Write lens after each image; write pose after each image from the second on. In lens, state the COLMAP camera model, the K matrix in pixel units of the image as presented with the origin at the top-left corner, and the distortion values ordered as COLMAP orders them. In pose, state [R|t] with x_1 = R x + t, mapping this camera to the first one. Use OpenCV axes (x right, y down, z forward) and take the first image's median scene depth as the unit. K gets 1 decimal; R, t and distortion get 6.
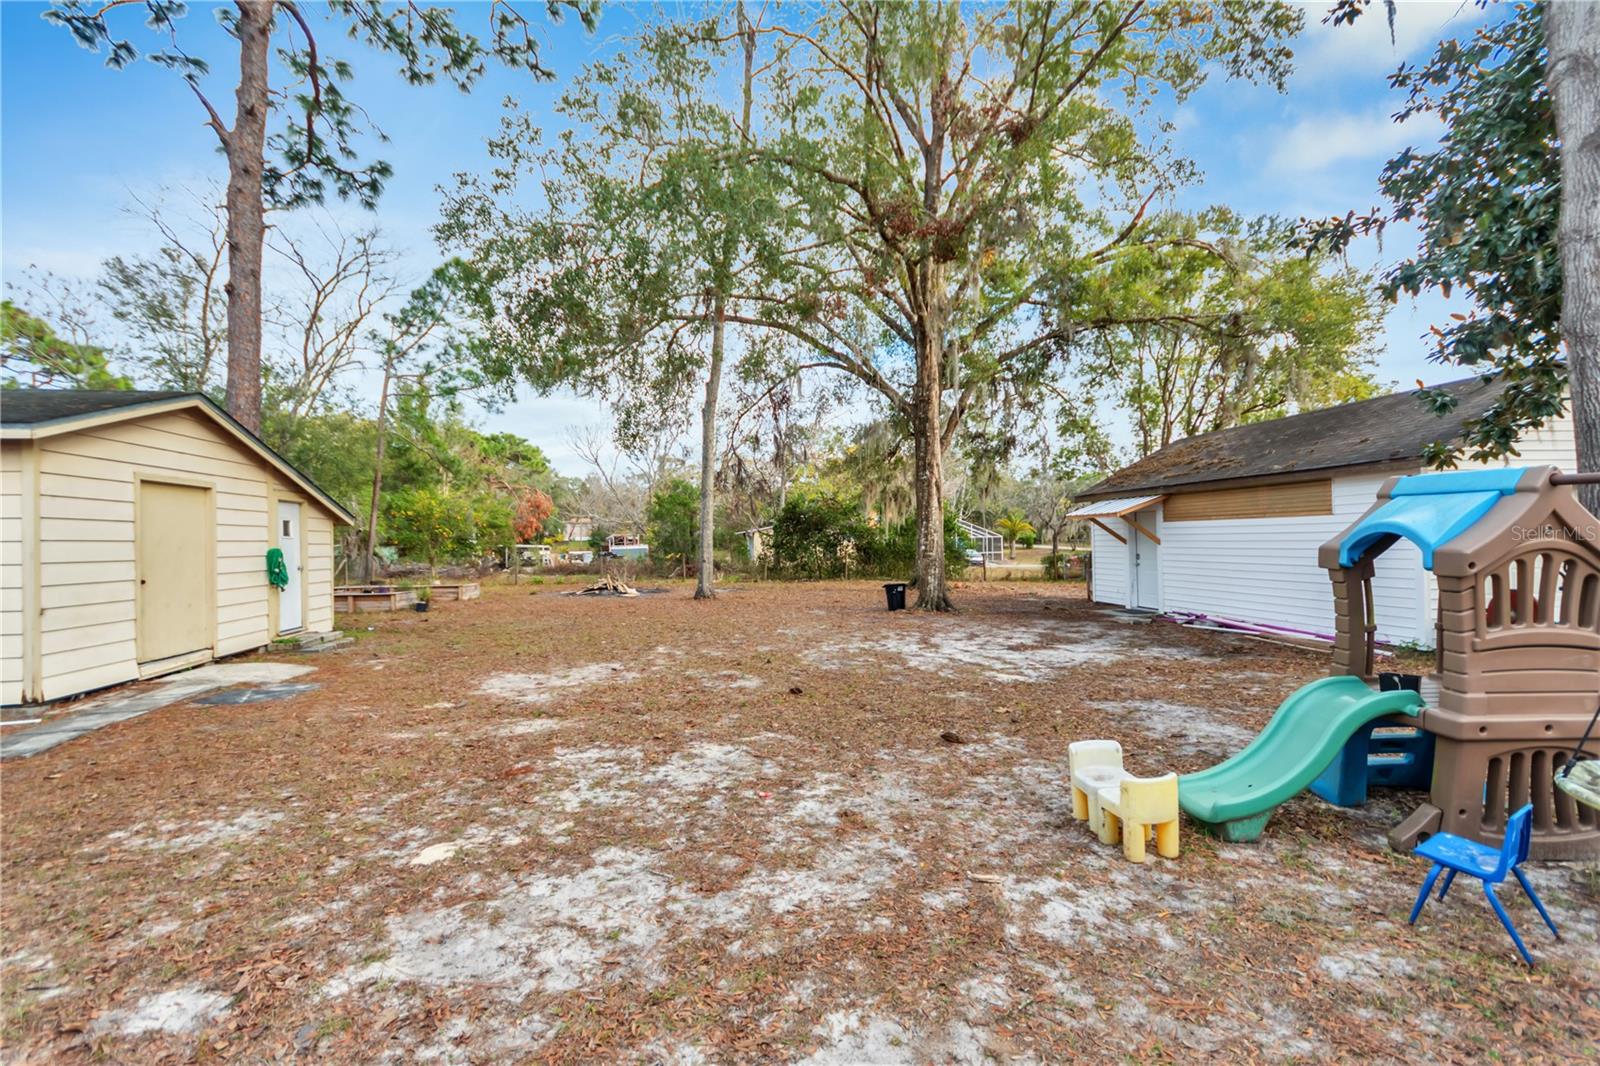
lens RADIAL K [[715.9, 0, 796.6], [0, 715.9, 527.1], [0, 0, 1]] dist [0.002288, 0.000497]
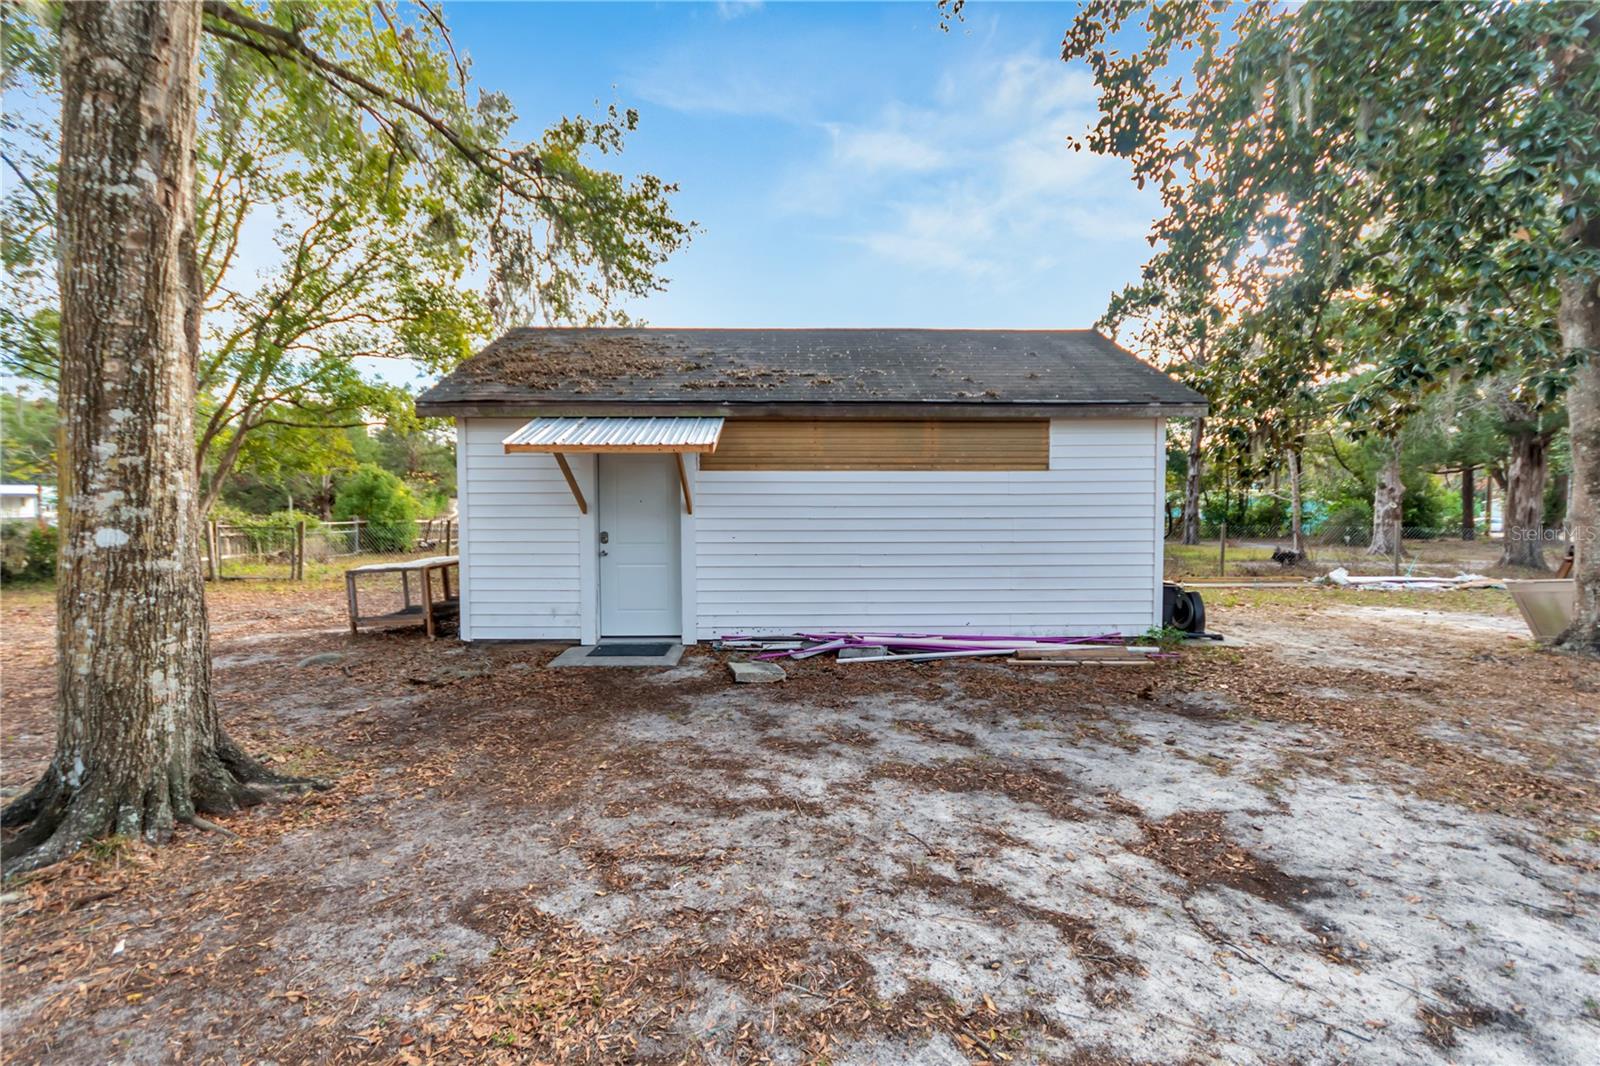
lens RADIAL K [[715.9, 0, 796.6], [0, 715.9, 527.1], [0, 0, 1]] dist [0.002288, 0.000497]
pose [[0.122566, -0.030813, 0.991982, -0.001362], [-0.023001, 0.999161, 0.033878, 0.016765], [-0.992194, -0.026969, 0.121754, 0.935263]]
